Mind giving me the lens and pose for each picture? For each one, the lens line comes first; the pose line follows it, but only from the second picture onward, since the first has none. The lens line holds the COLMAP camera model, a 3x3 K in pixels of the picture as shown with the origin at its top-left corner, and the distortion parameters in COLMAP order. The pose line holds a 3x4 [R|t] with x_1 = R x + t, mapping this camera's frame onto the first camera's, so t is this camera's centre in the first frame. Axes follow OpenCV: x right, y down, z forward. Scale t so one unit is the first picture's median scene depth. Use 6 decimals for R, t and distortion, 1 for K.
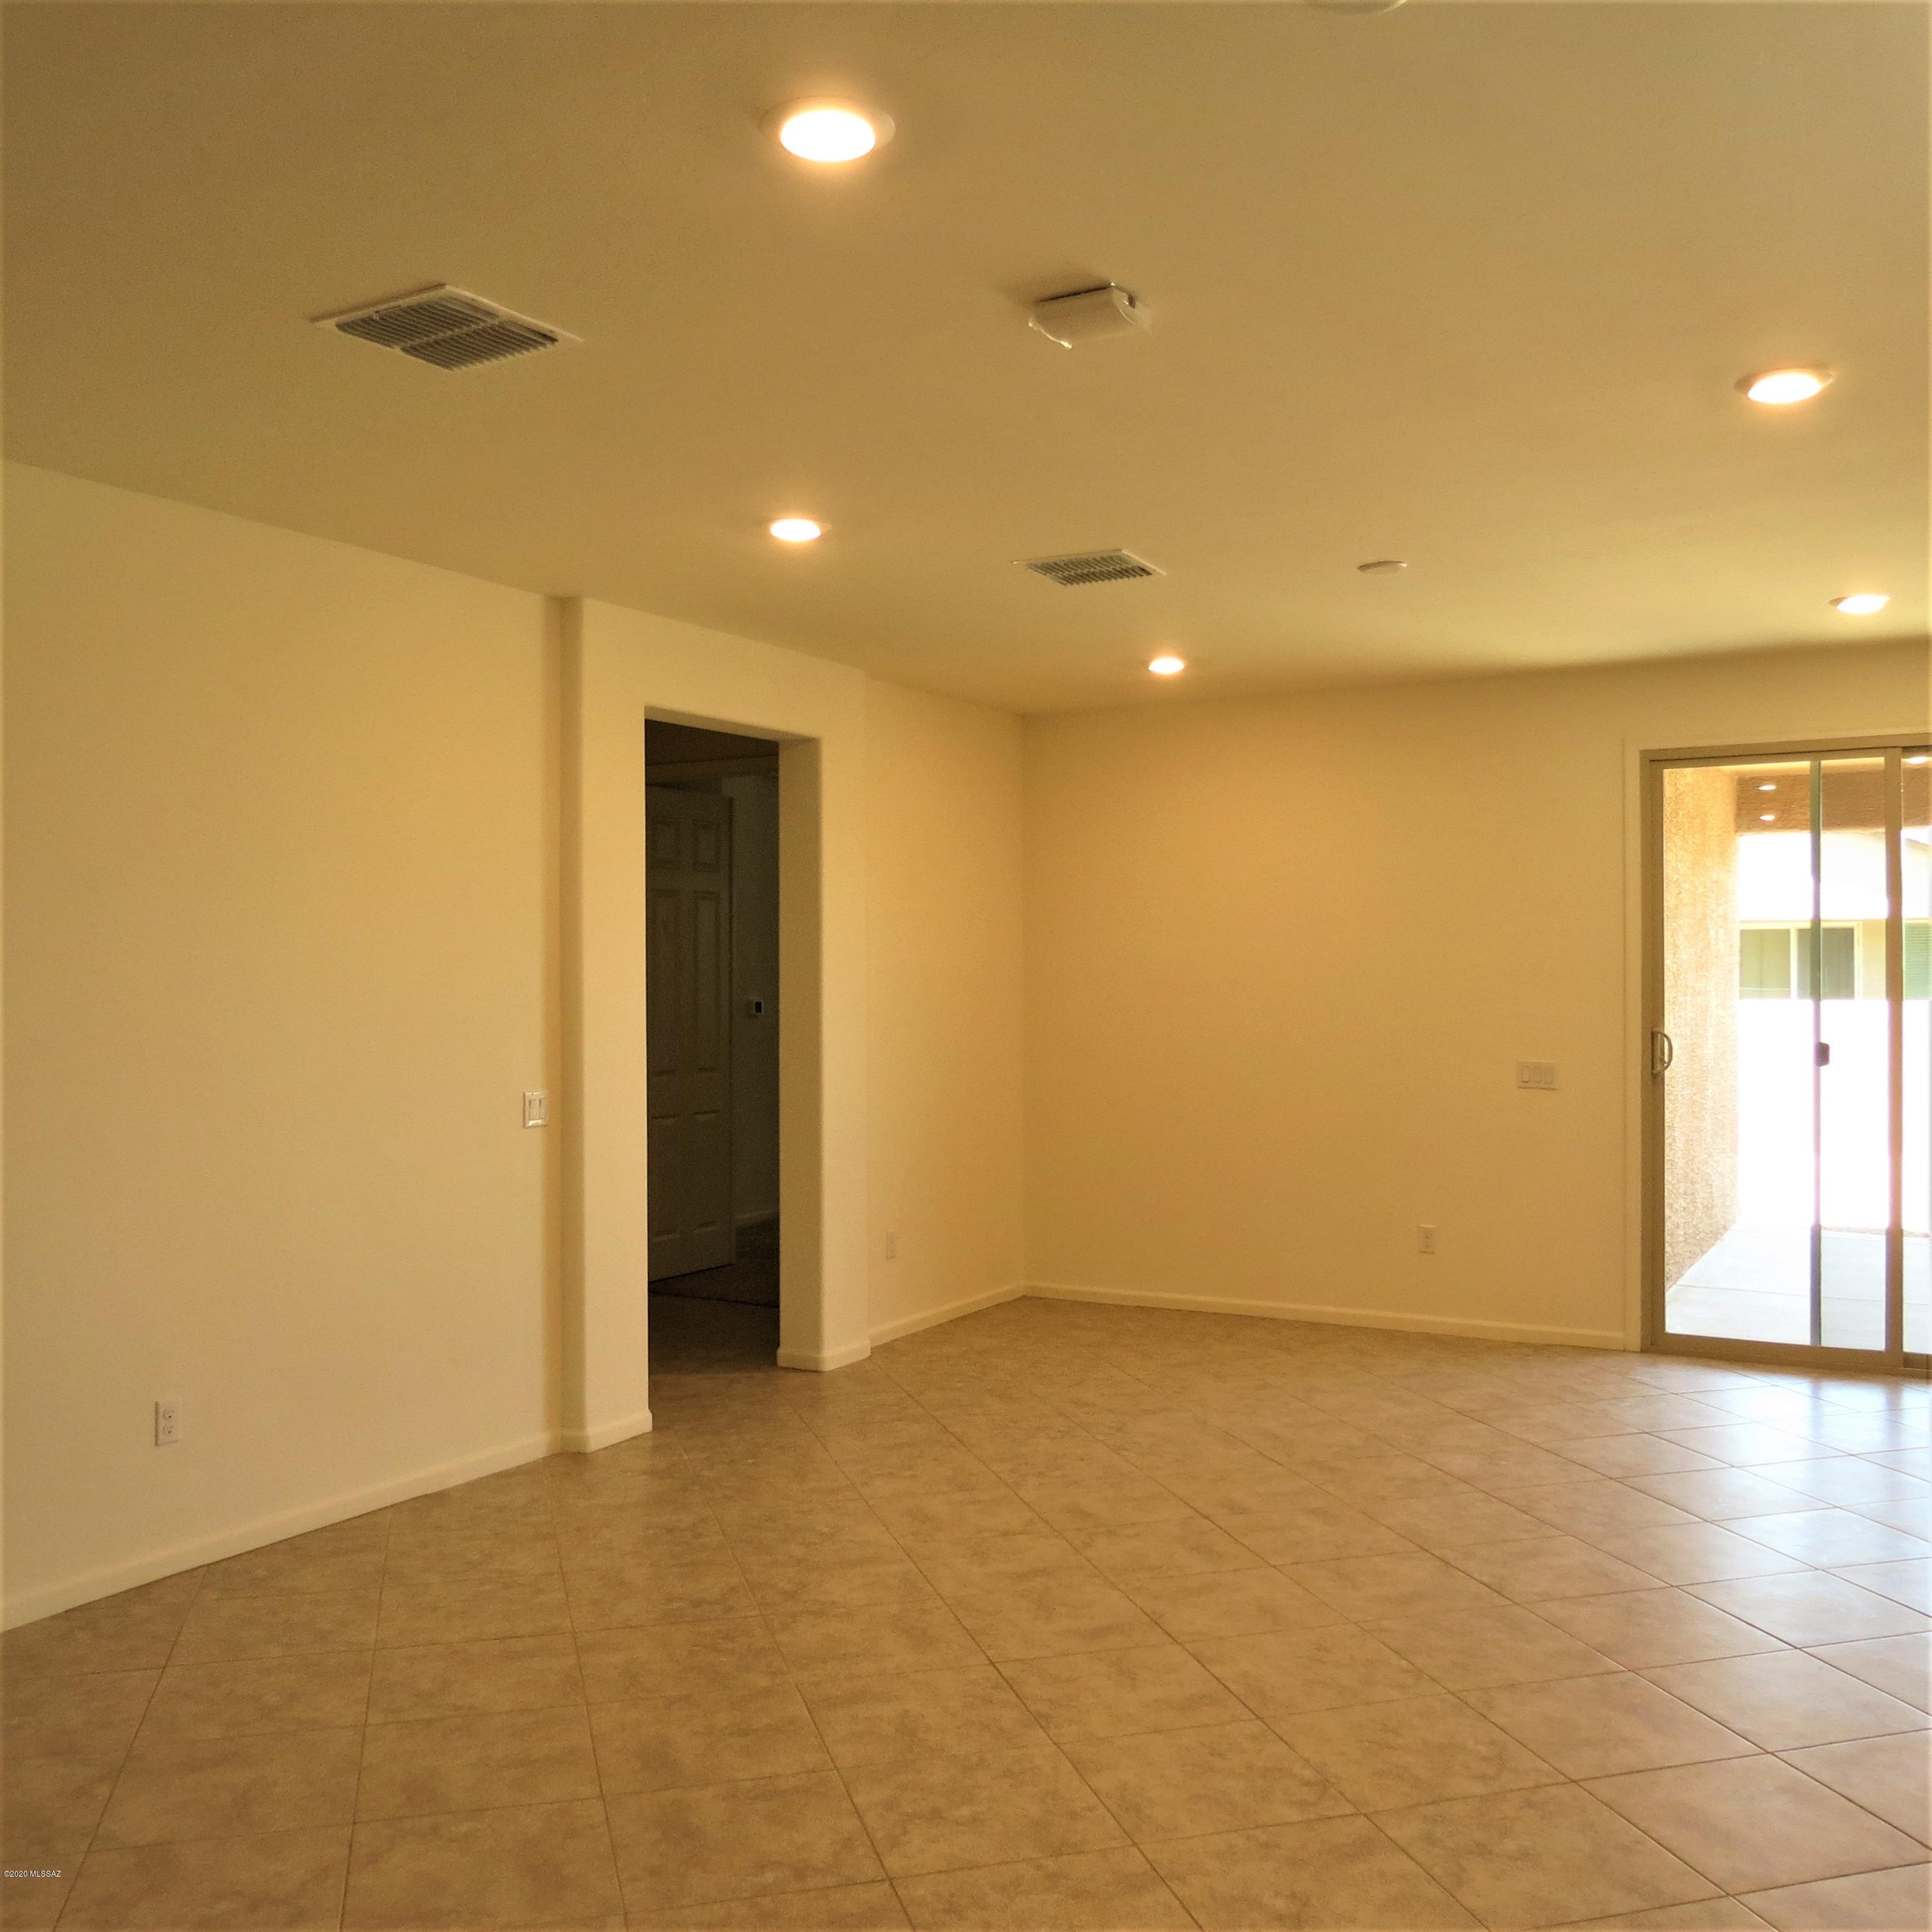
lens RADIAL K [[1828.7, 0, 966.0], [0, 1828.7, 966.0], [0, 0, 1]] dist [-0.028352, 0.007947]
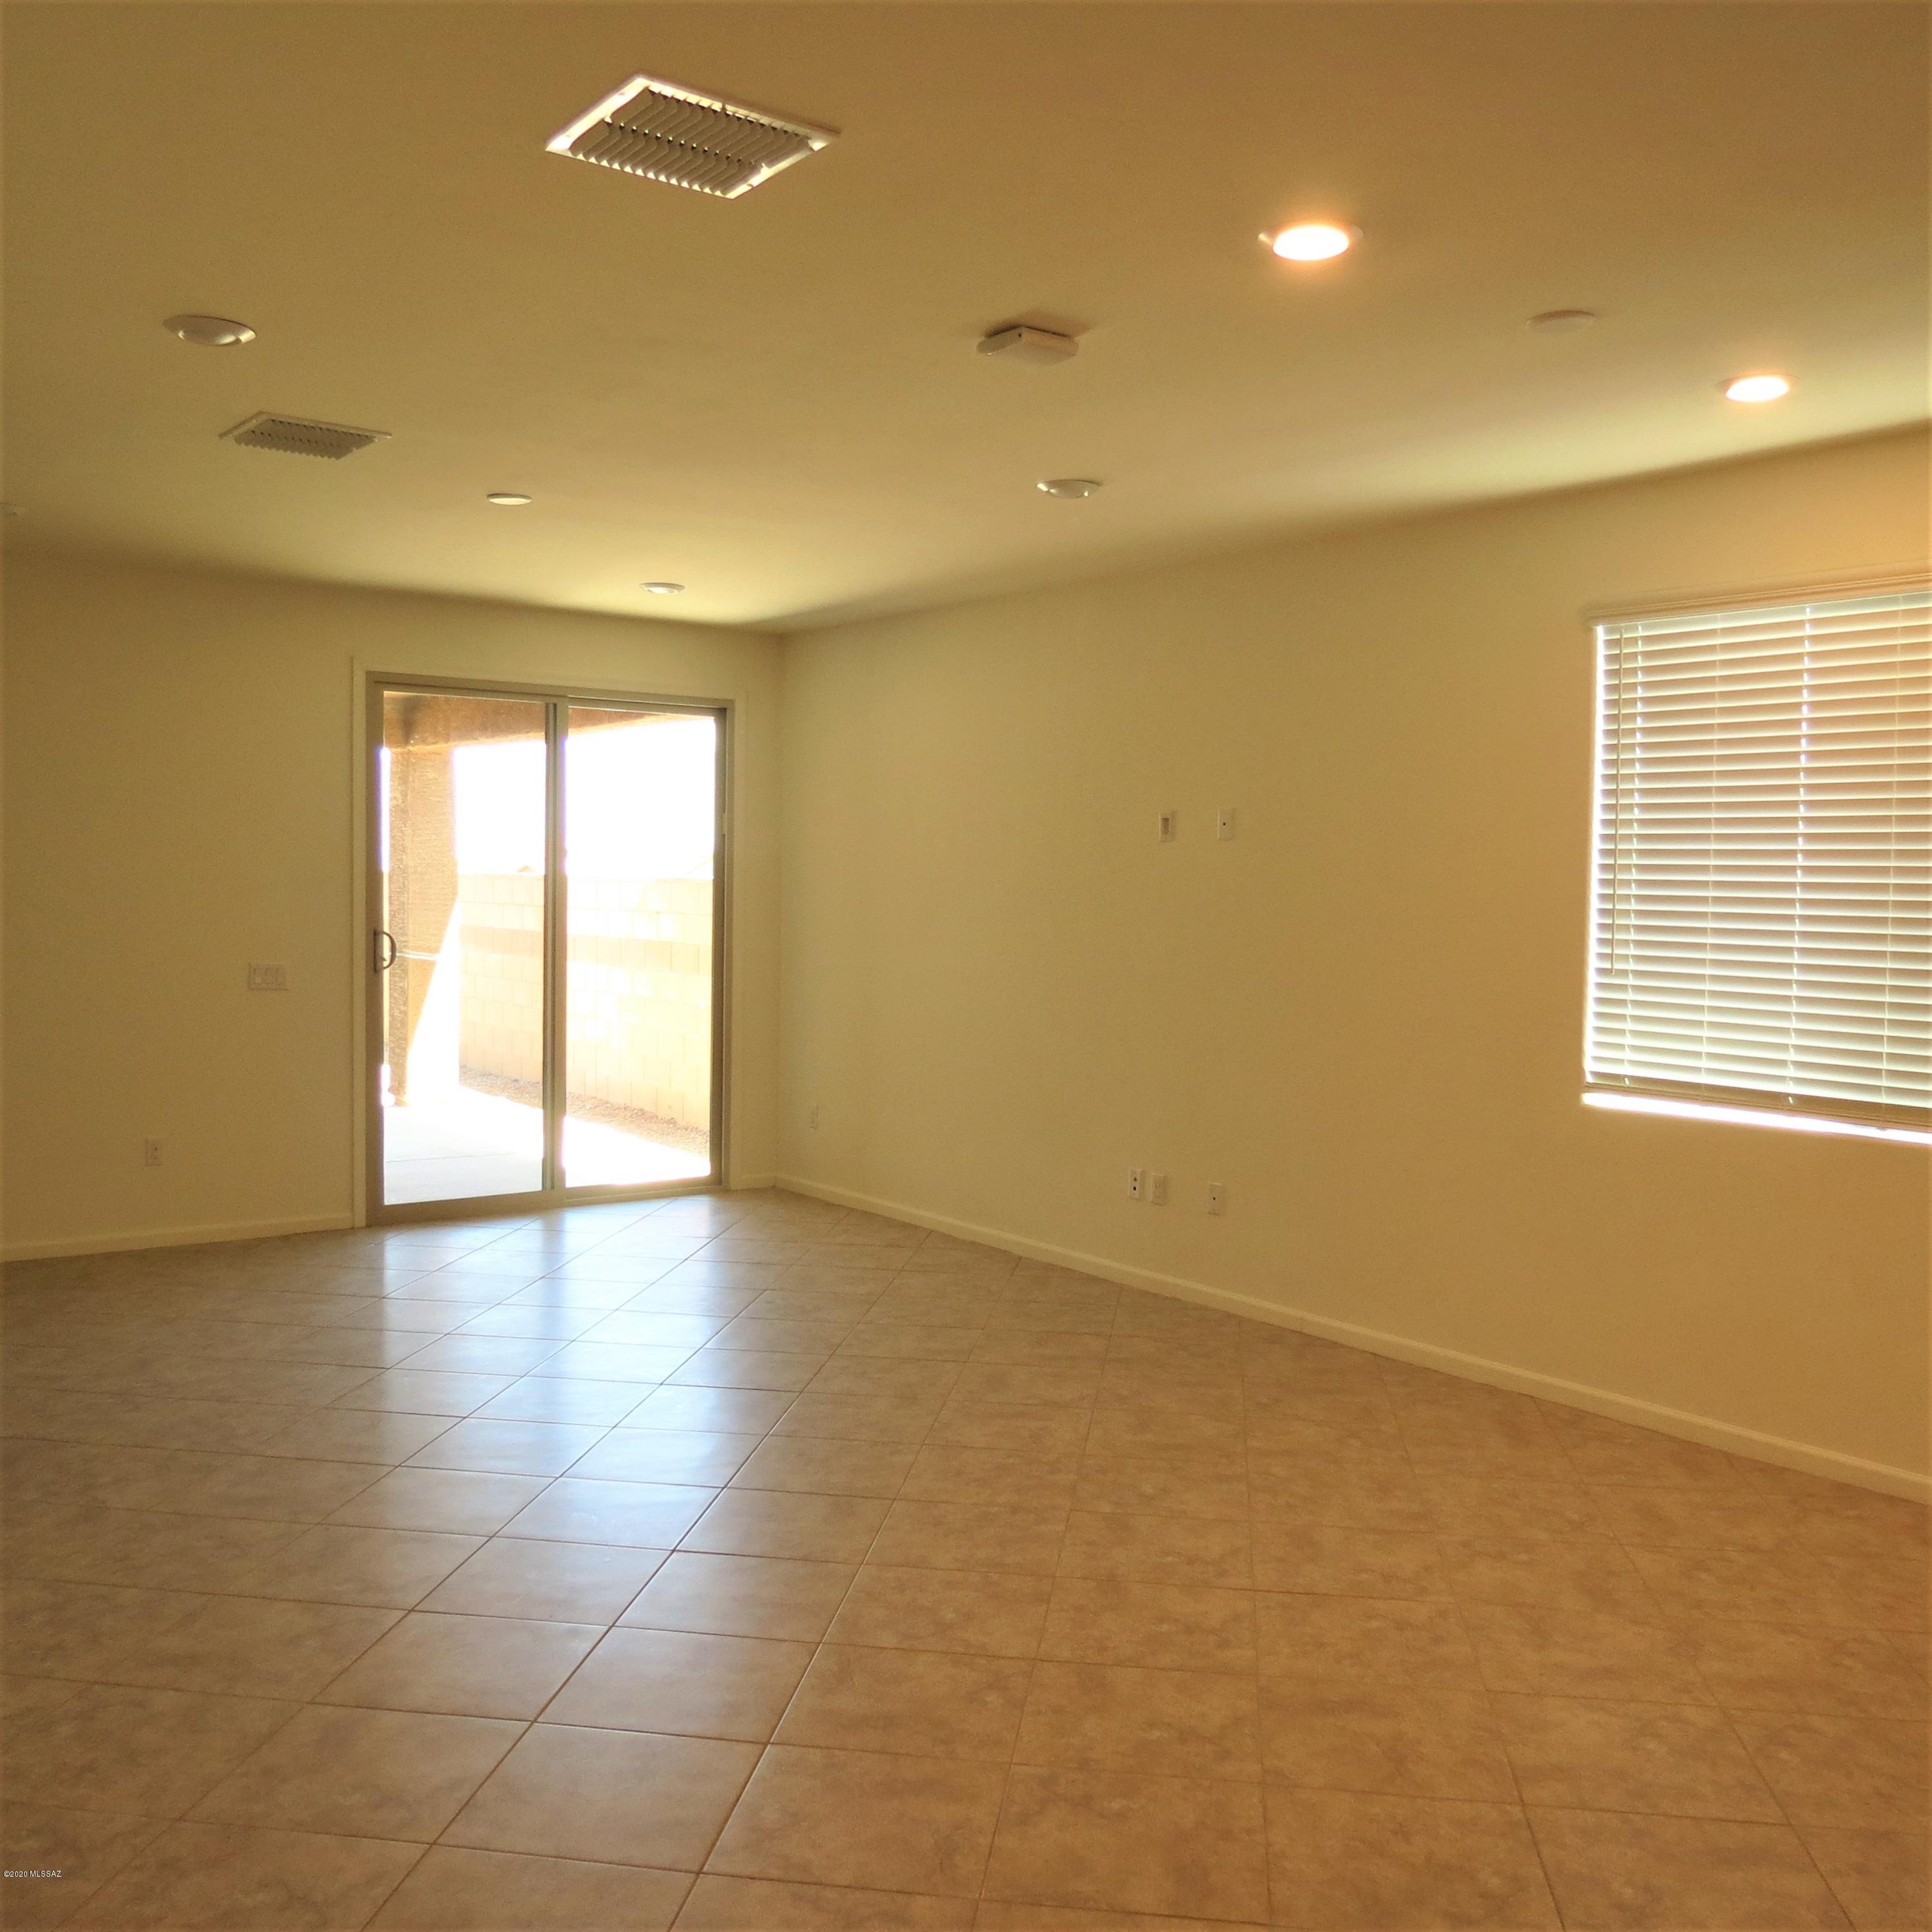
lens RADIAL K [[1828.7, 0, 966.0], [0, 1828.7, 966.0], [0, 0, 1]] dist [-0.028352, 0.007947]
pose [[0.399464, -0.038513, 0.915940, -0.918413], [-0.018704, 0.998567, 0.050144, -0.008614], [-0.916558, -0.037162, 0.398171, 0.470814]]
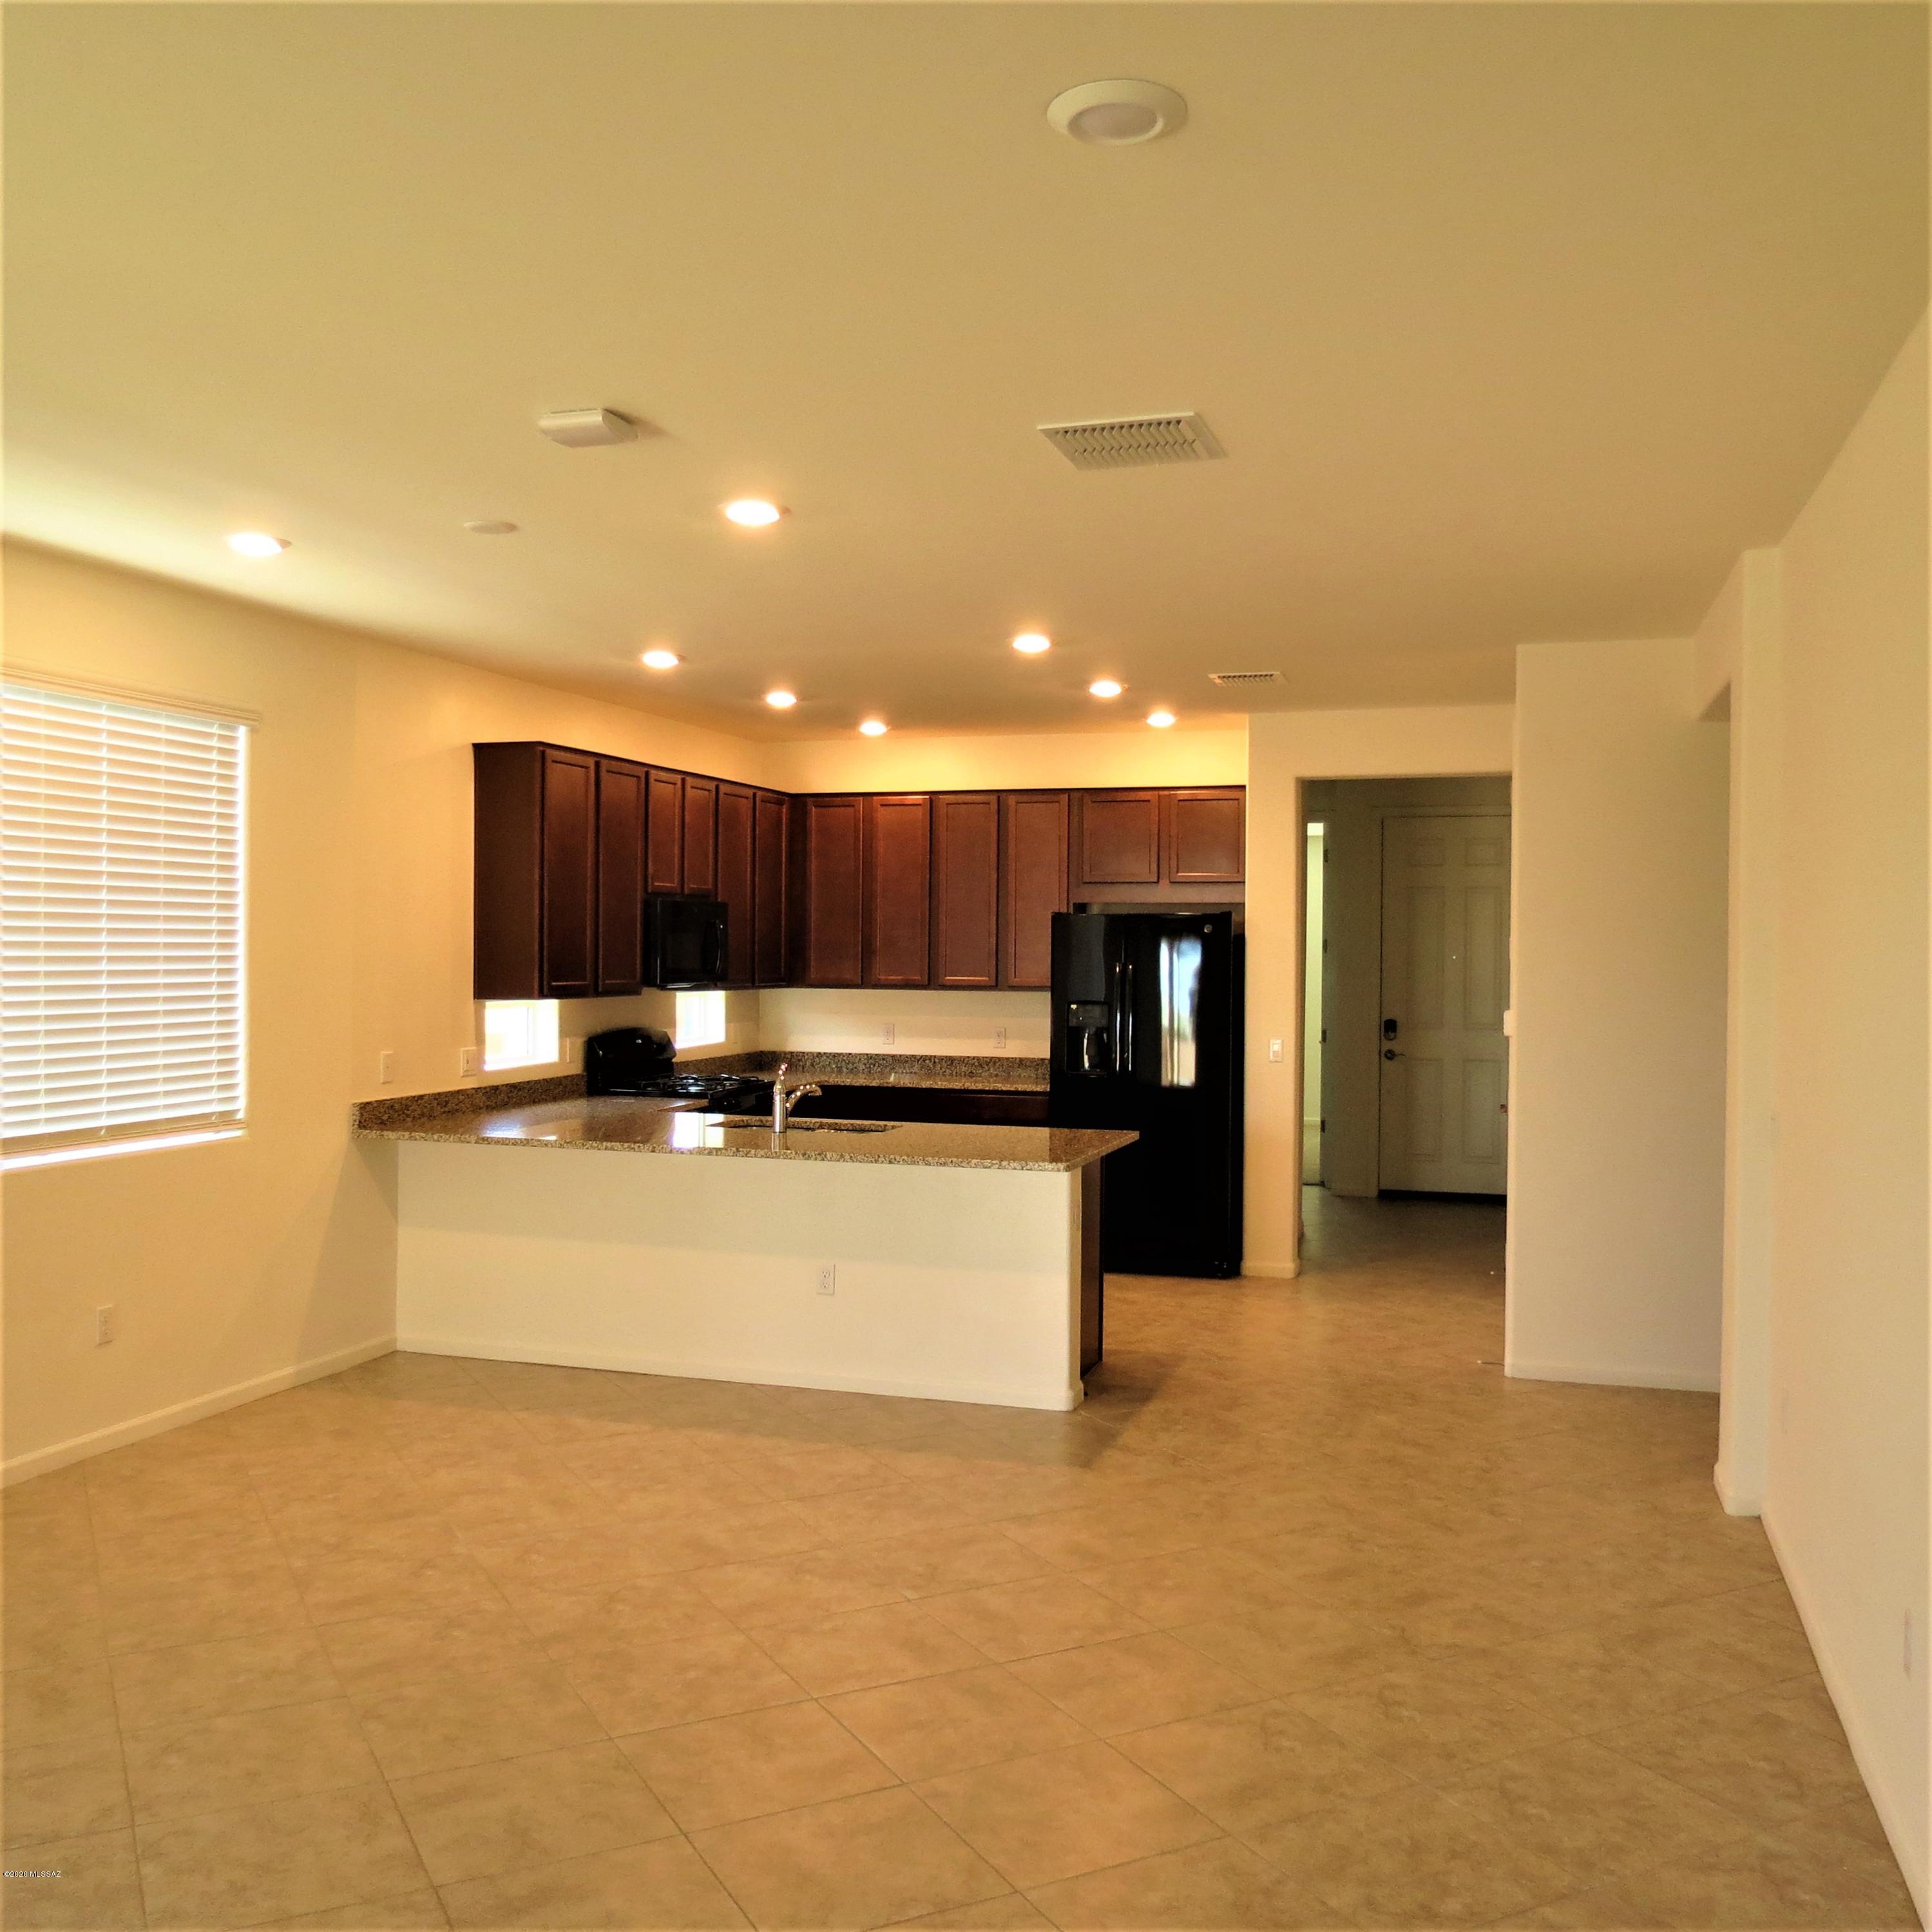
lens RADIAL K [[1828.7, 0, 966.0], [0, 1828.7, 966.0], [0, 0, 1]] dist [-0.028352, 0.007947]
pose [[-0.978072, -0.009426, -0.208054, 0.067029], [-0.011228, 0.999909, 0.007479, -0.011824], [0.207964, 0.009651, -0.978089, 1.928392]]
